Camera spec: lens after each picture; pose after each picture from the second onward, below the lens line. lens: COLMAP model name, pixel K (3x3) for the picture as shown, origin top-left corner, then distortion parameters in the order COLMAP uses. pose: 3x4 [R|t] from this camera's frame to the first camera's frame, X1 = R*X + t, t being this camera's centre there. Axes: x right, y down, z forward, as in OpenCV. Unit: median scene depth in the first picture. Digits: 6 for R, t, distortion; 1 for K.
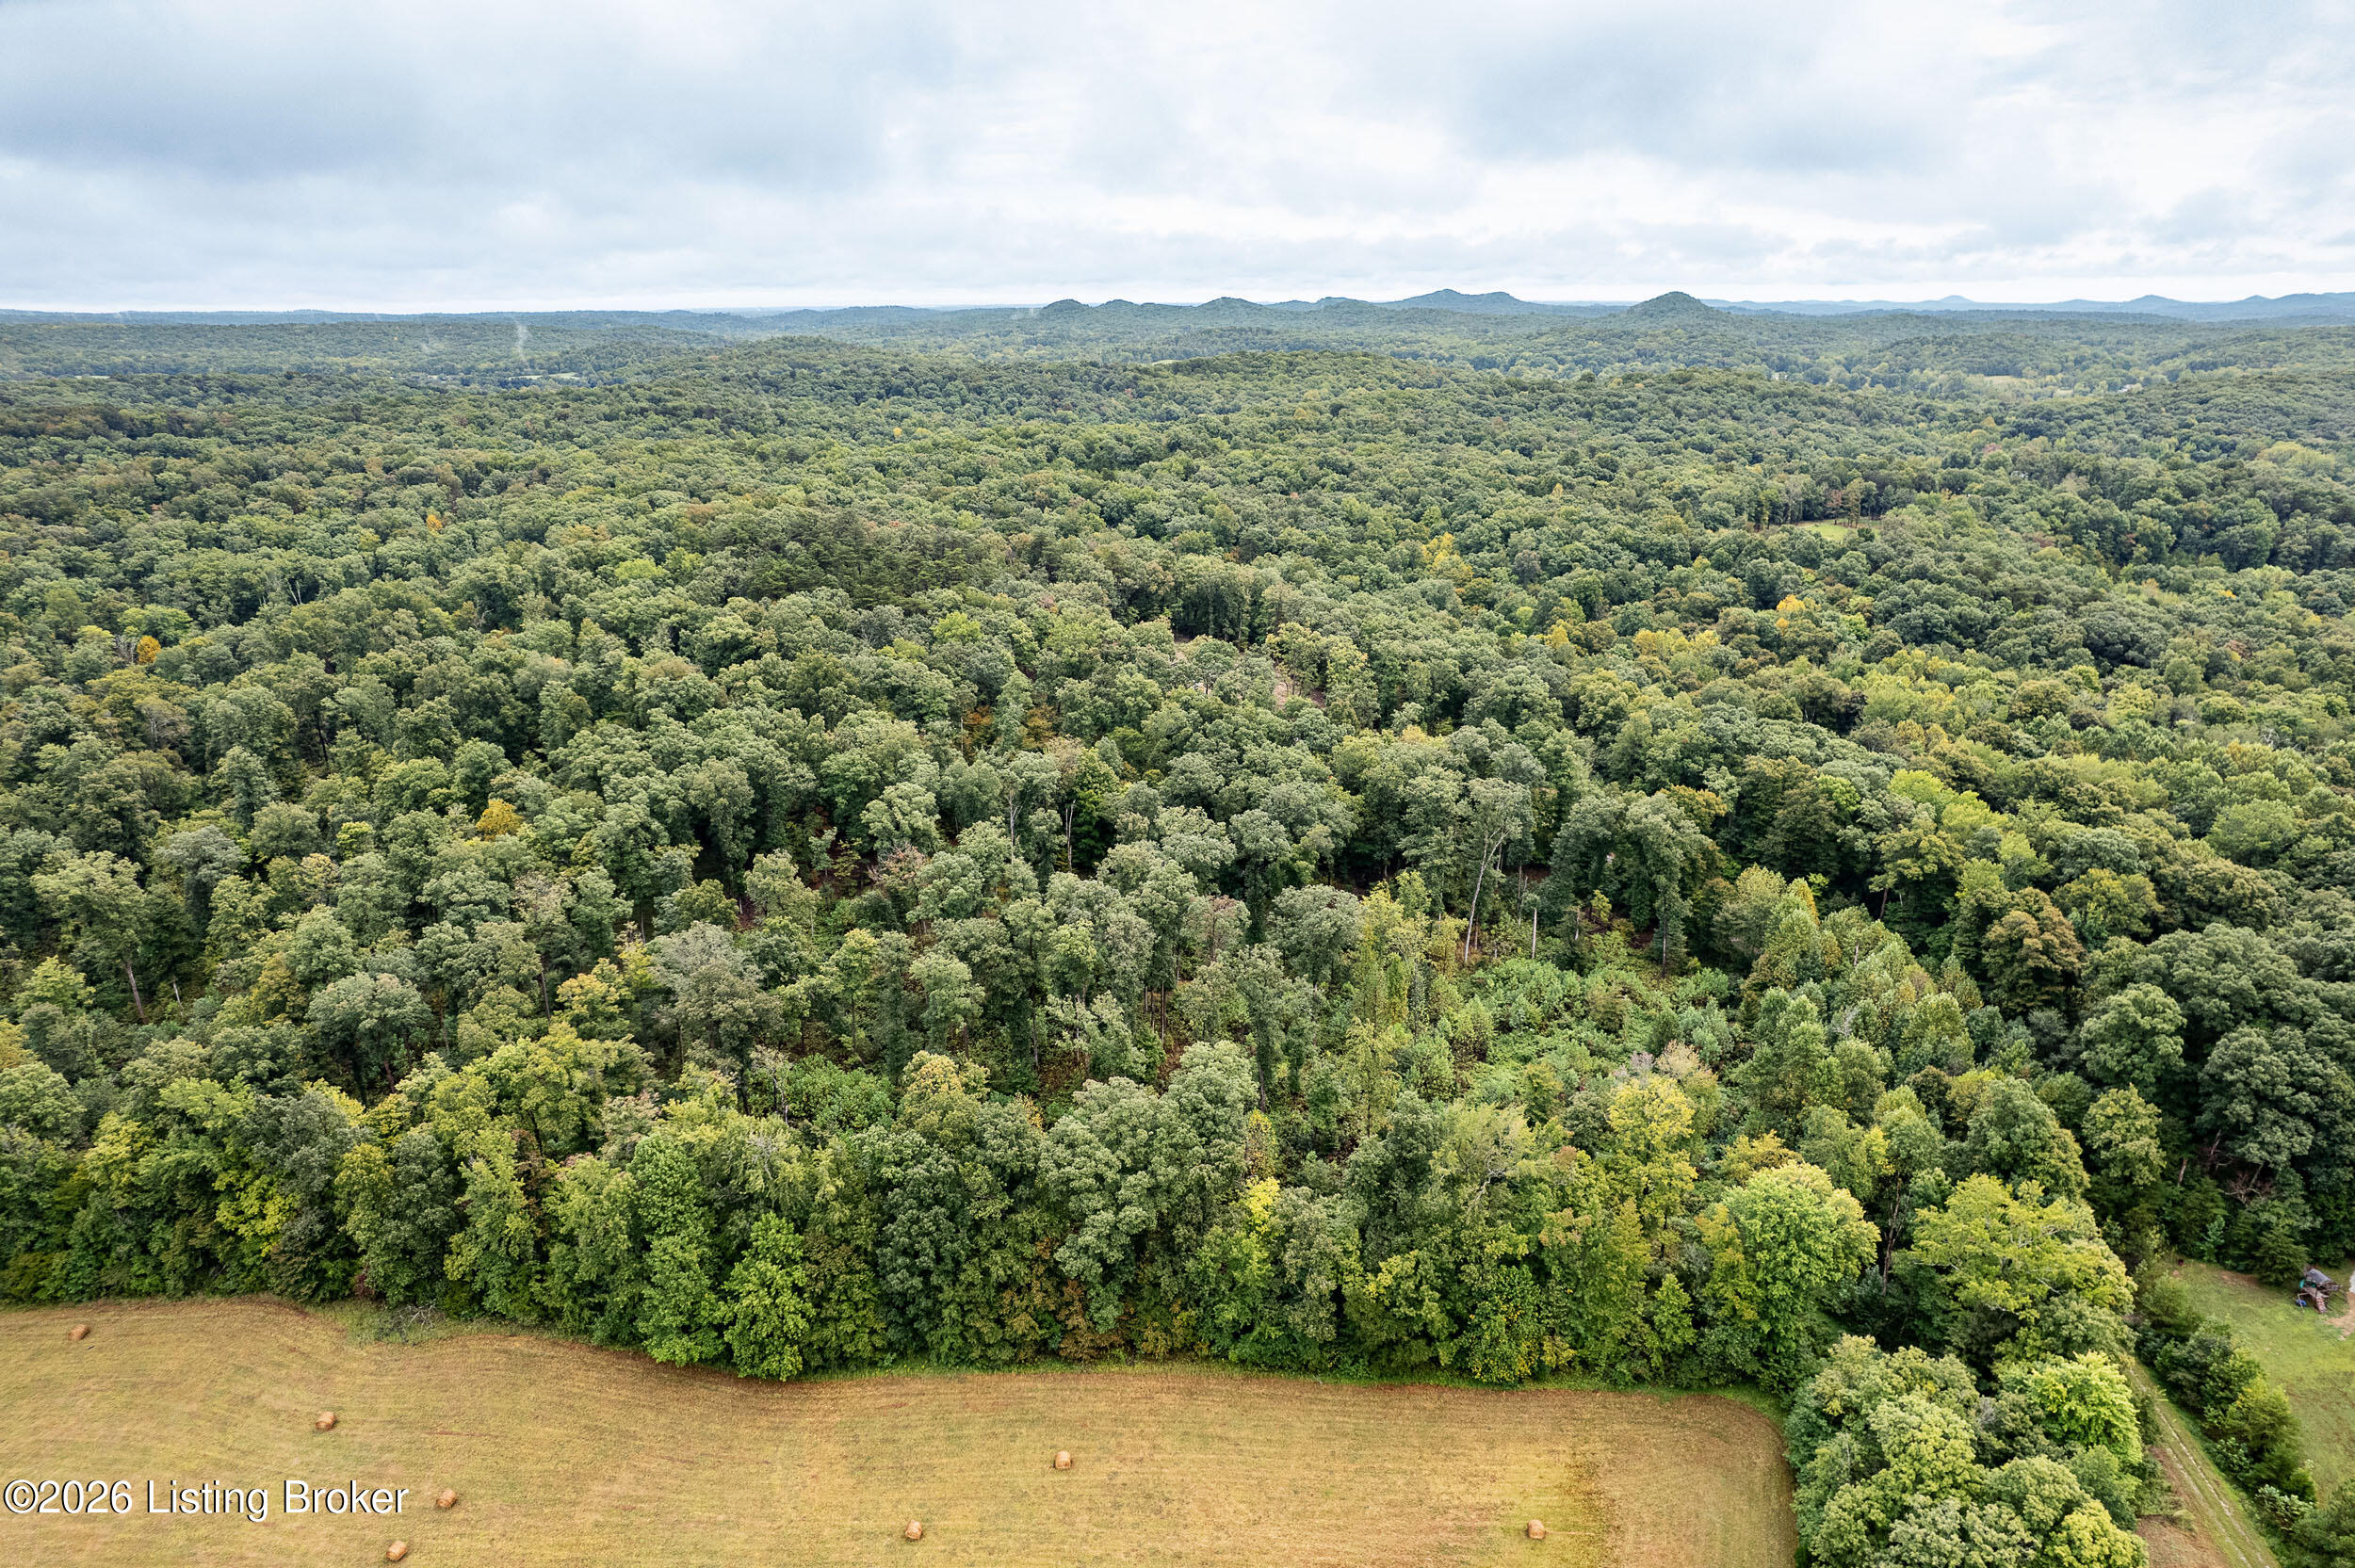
lens RADIAL K [[1484.1, 0, 1177.5], [0, 1484.1, 784.0], [0, 0, 1]] dist [-0.079945, 0.070518]
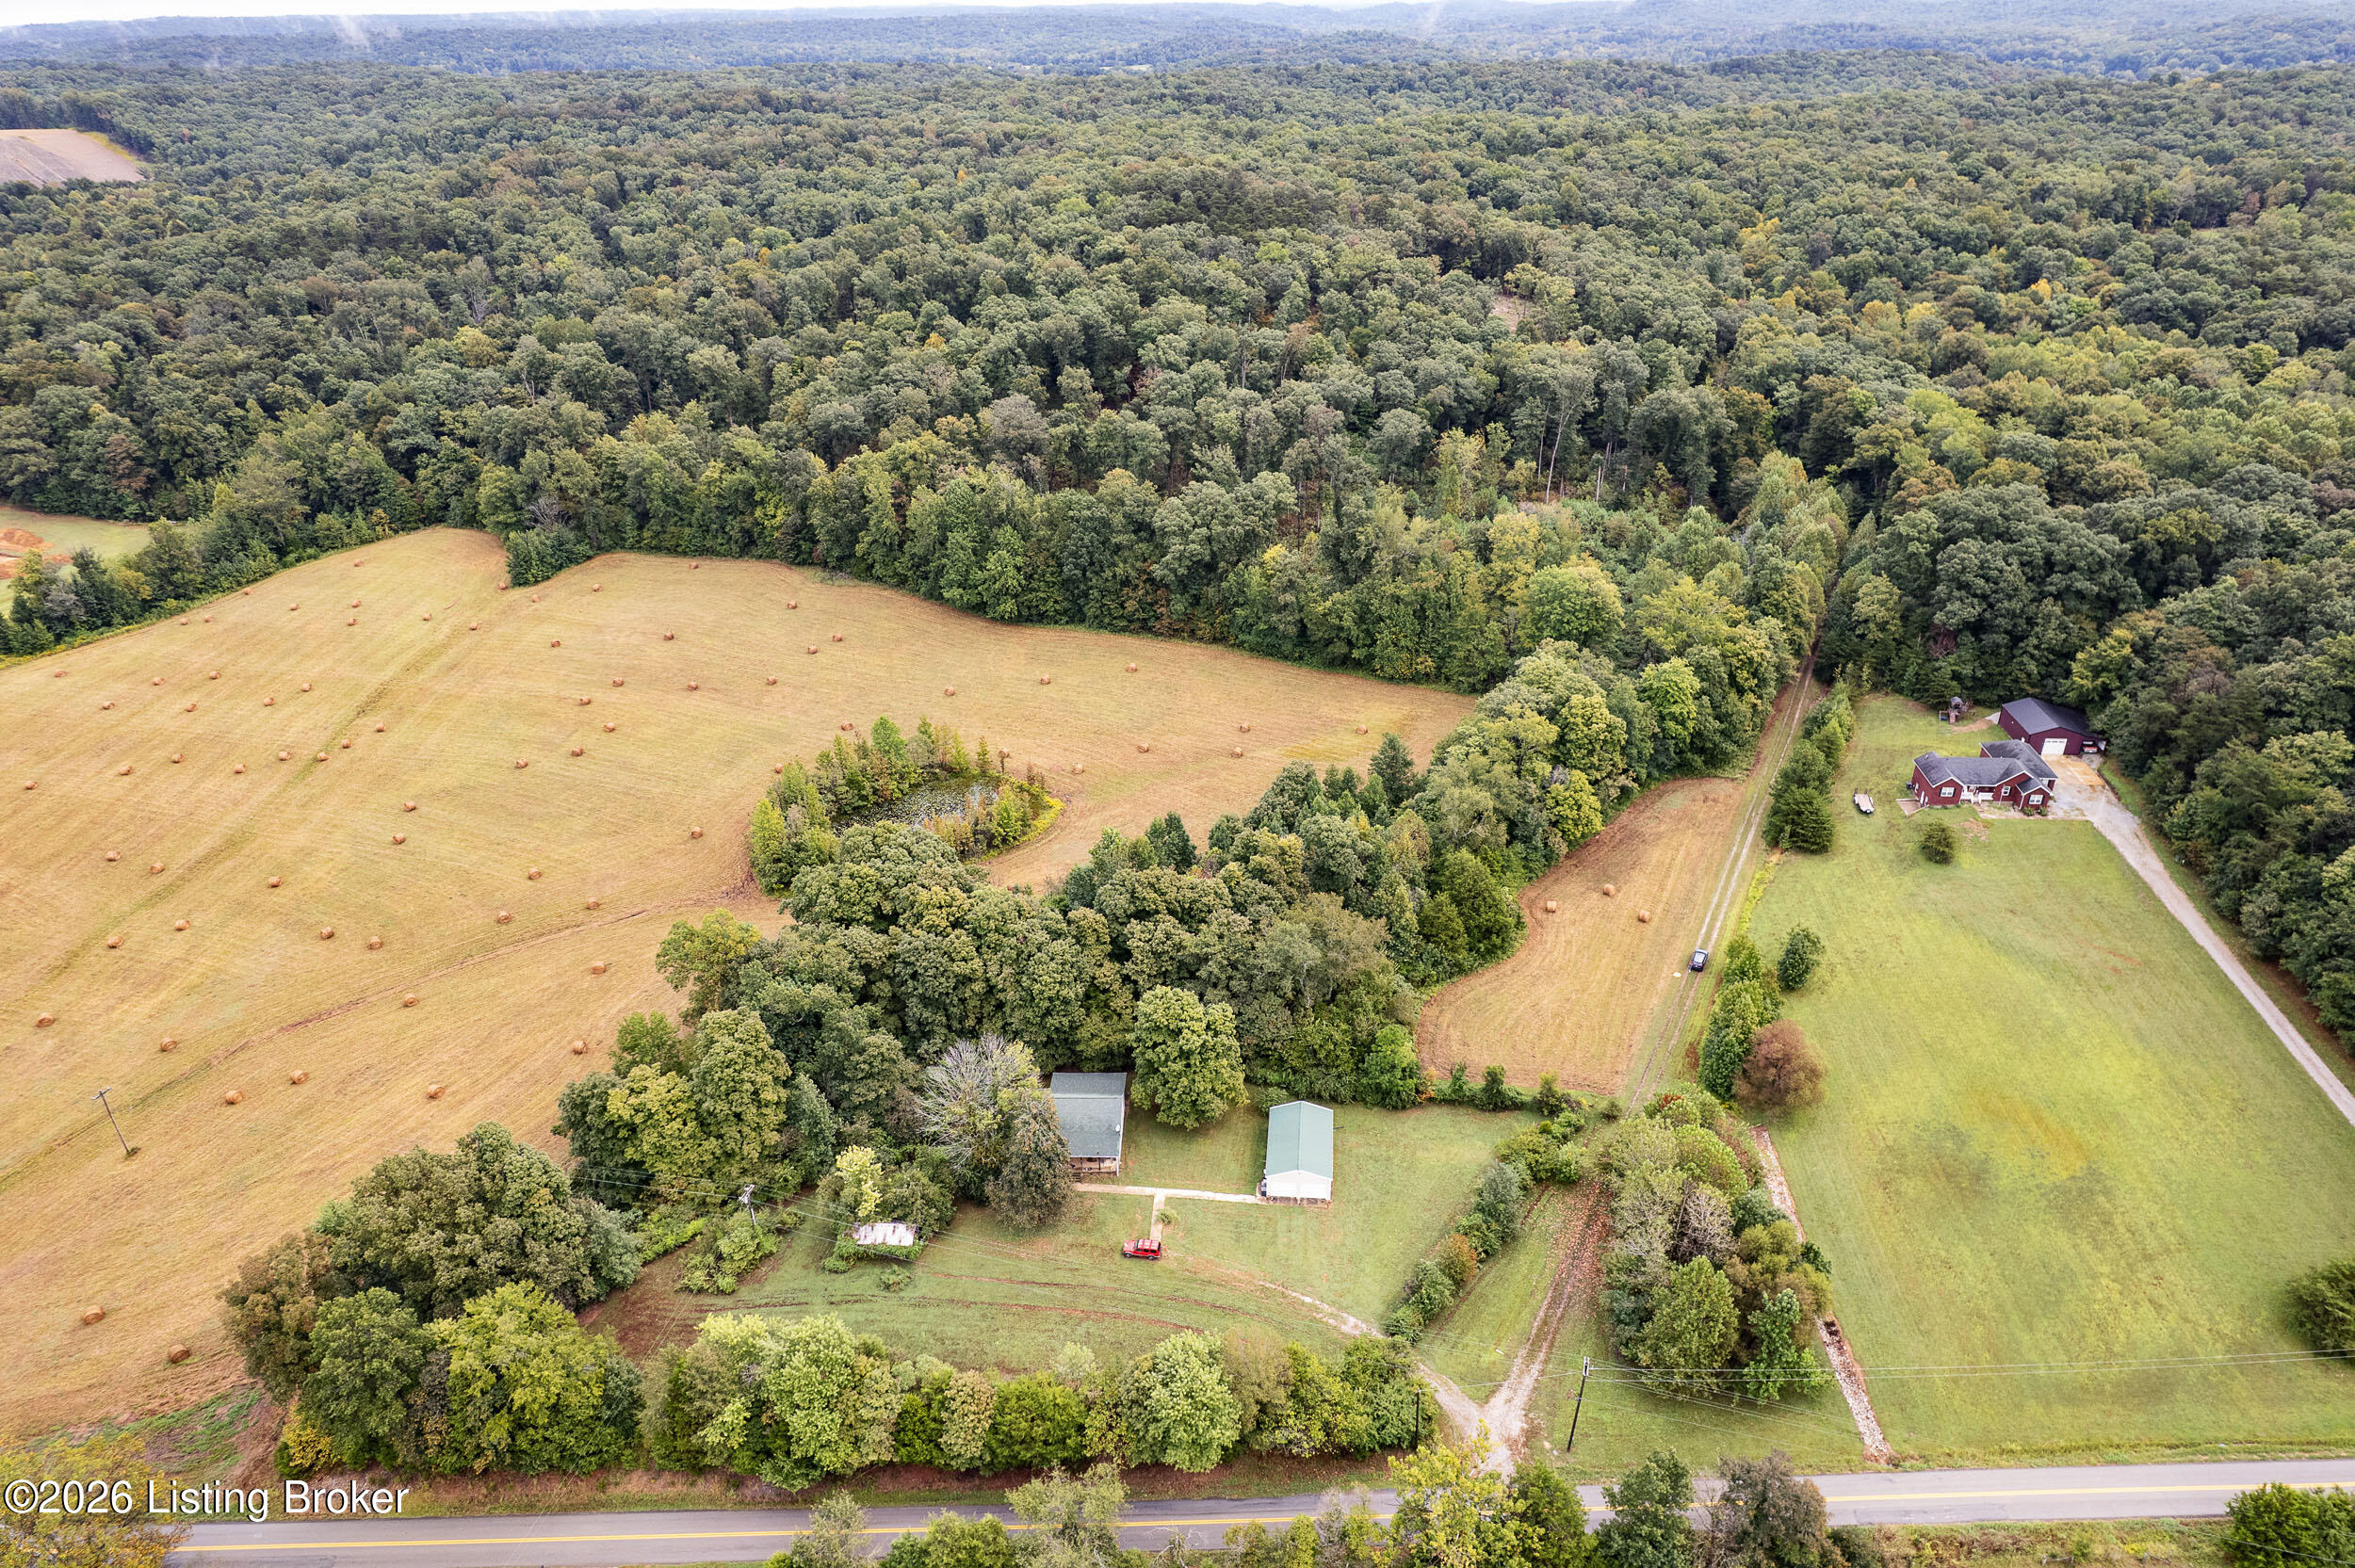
lens RADIAL K [[1484.1, 0, 1177.5], [0, 1484.1, 784.0], [0, 0, 1]] dist [-0.079945, 0.070518]
pose [[0.930101, 0.164520, -0.328398, 0.358090], [-0.102882, 0.974979, 0.197057, 0.137012], [0.352601, -0.149497, 0.923755, -0.420362]]
